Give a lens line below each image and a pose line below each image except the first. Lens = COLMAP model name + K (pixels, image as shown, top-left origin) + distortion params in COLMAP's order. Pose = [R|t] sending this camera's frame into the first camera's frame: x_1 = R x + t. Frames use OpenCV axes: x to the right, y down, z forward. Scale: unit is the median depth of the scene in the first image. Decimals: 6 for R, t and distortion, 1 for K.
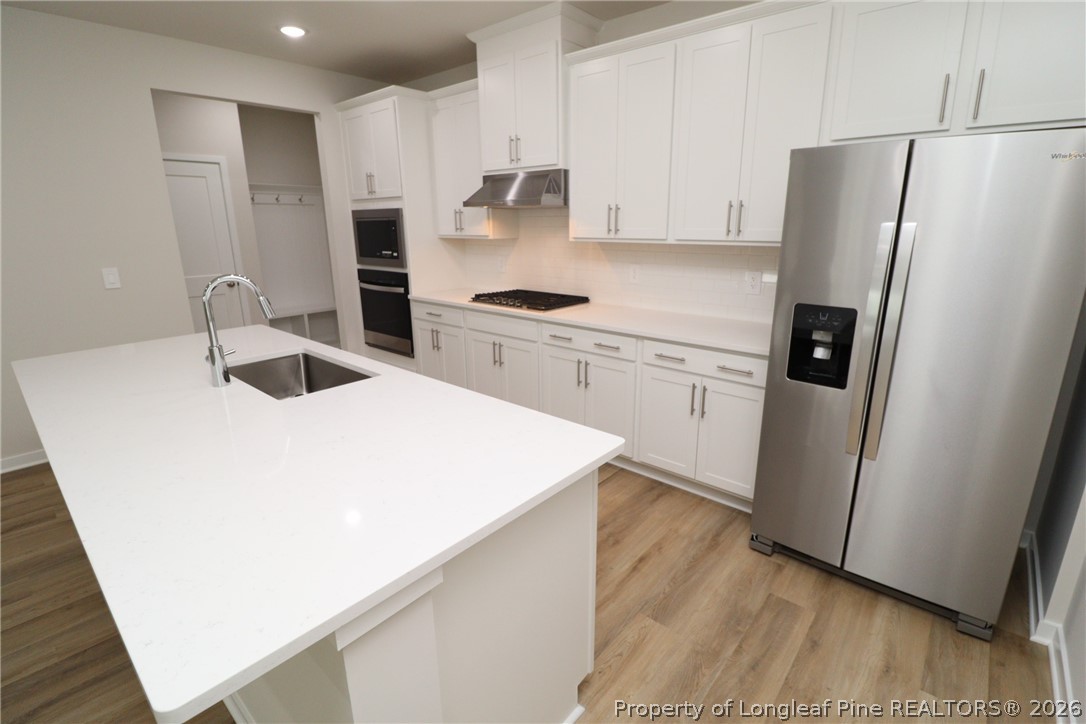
lens RADIAL K [[505.9, 0, 559.2], [0, 505.9, 357.6], [0, 0, 1]] dist [0.000124, -0.014679]
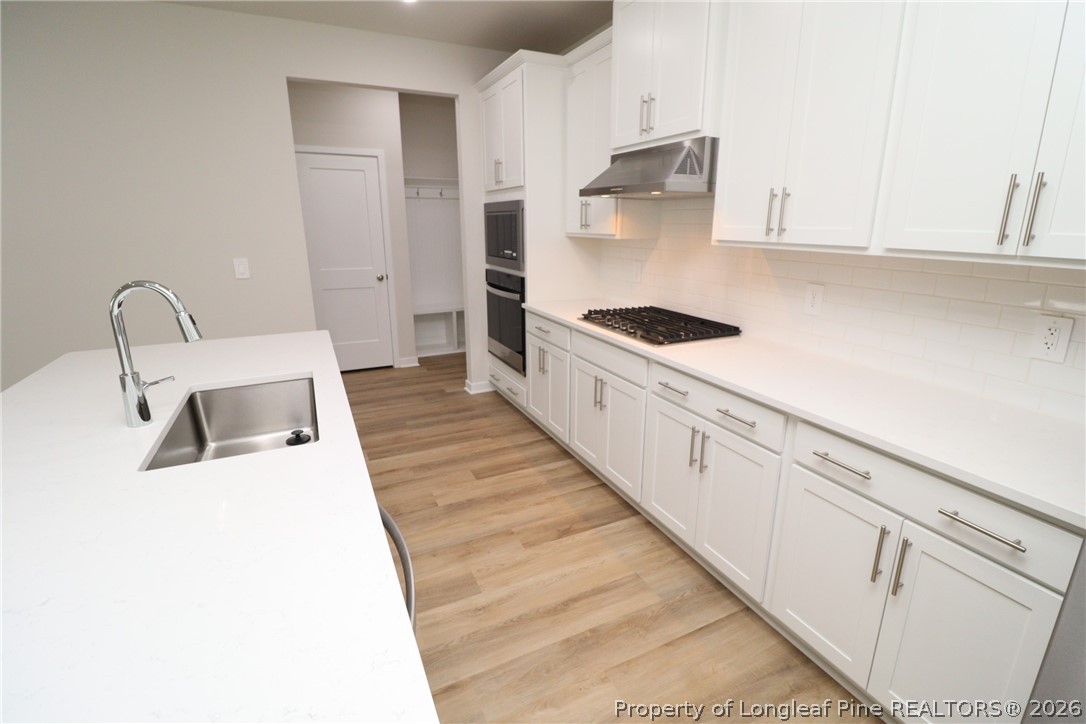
lens RADIAL K [[505.9, 0, 559.2], [0, 505.9, 357.6], [0, 0, 1]] dist [0.000124, -0.014679]
pose [[0.920813, 0.110353, -0.374066, 0.091992], [-0.109666, 0.993698, 0.023193, -0.066931], [0.374268, 0.019666, 0.927112, 0.270390]]
